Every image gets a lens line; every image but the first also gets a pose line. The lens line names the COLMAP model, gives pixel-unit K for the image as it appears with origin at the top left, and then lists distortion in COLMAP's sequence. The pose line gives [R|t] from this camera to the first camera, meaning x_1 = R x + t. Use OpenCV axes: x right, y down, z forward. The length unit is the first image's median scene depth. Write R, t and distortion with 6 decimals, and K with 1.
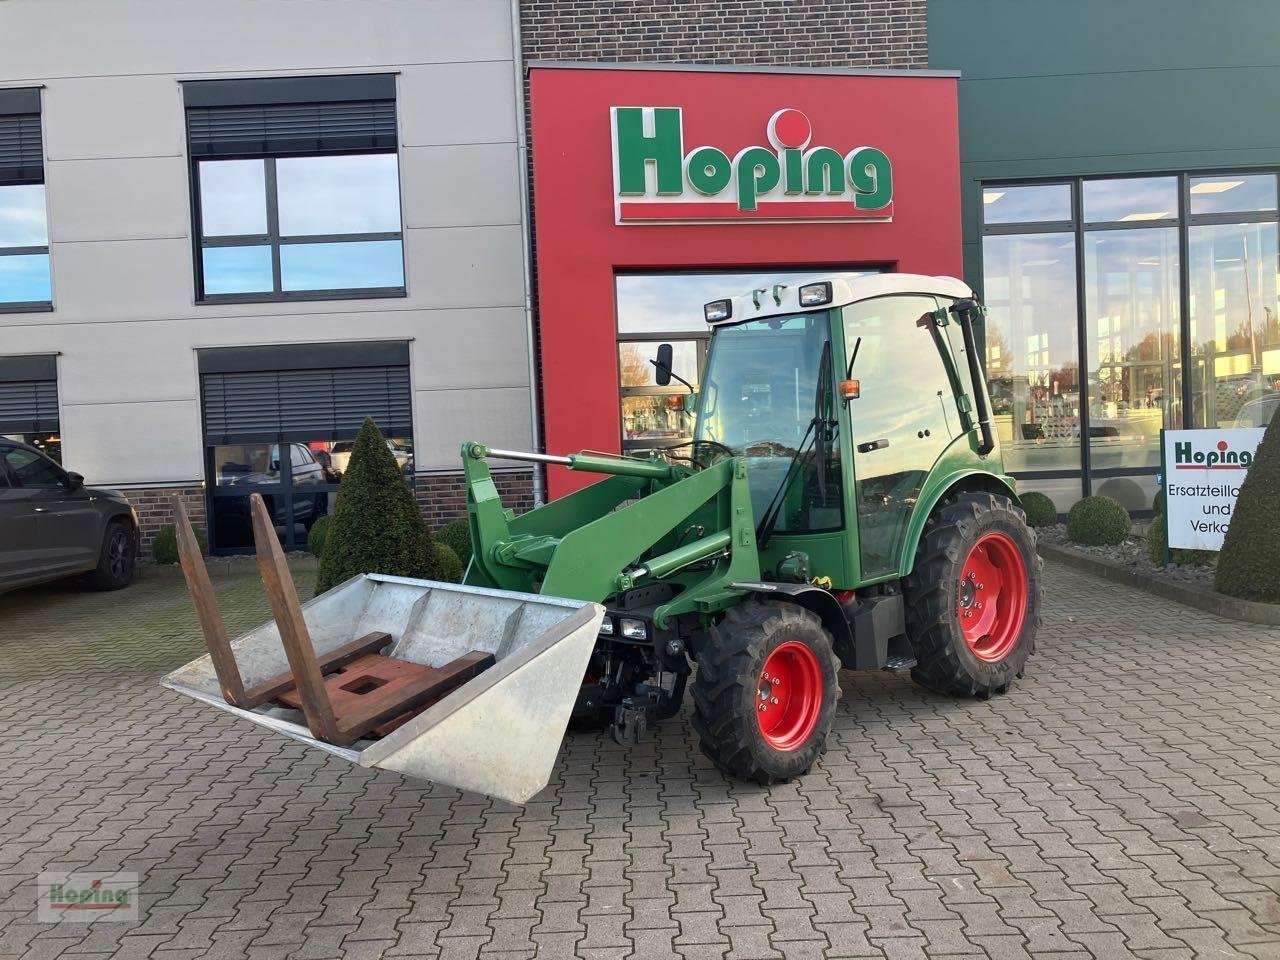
lens RADIAL K [[1050.2, 0, 635.7], [0, 1050.2, 473.4], [0, 0, 1]] dist [0.014804, 0.010447]
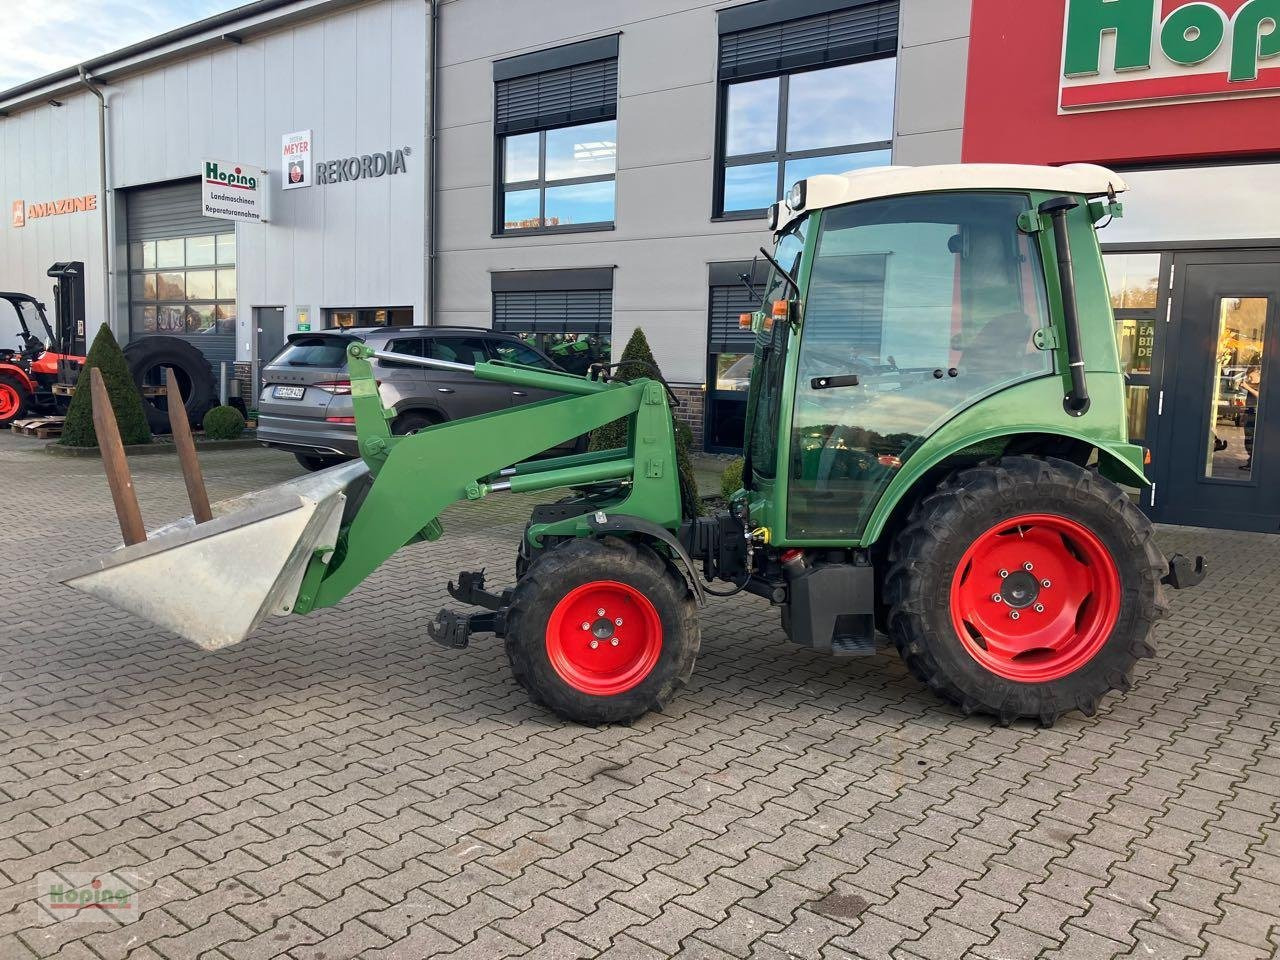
lens RADIAL K [[1050.2, 0, 644.5], [0, 1050.2, 481.7], [0, 0, 1]] dist [0.014804, 0.010447]
pose [[0.769255, 0.136871, -0.624110, 0.712225], [-0.083682, 0.989955, 0.113959, -0.033455], [0.633438, -0.035437, 0.772981, 0.300412]]
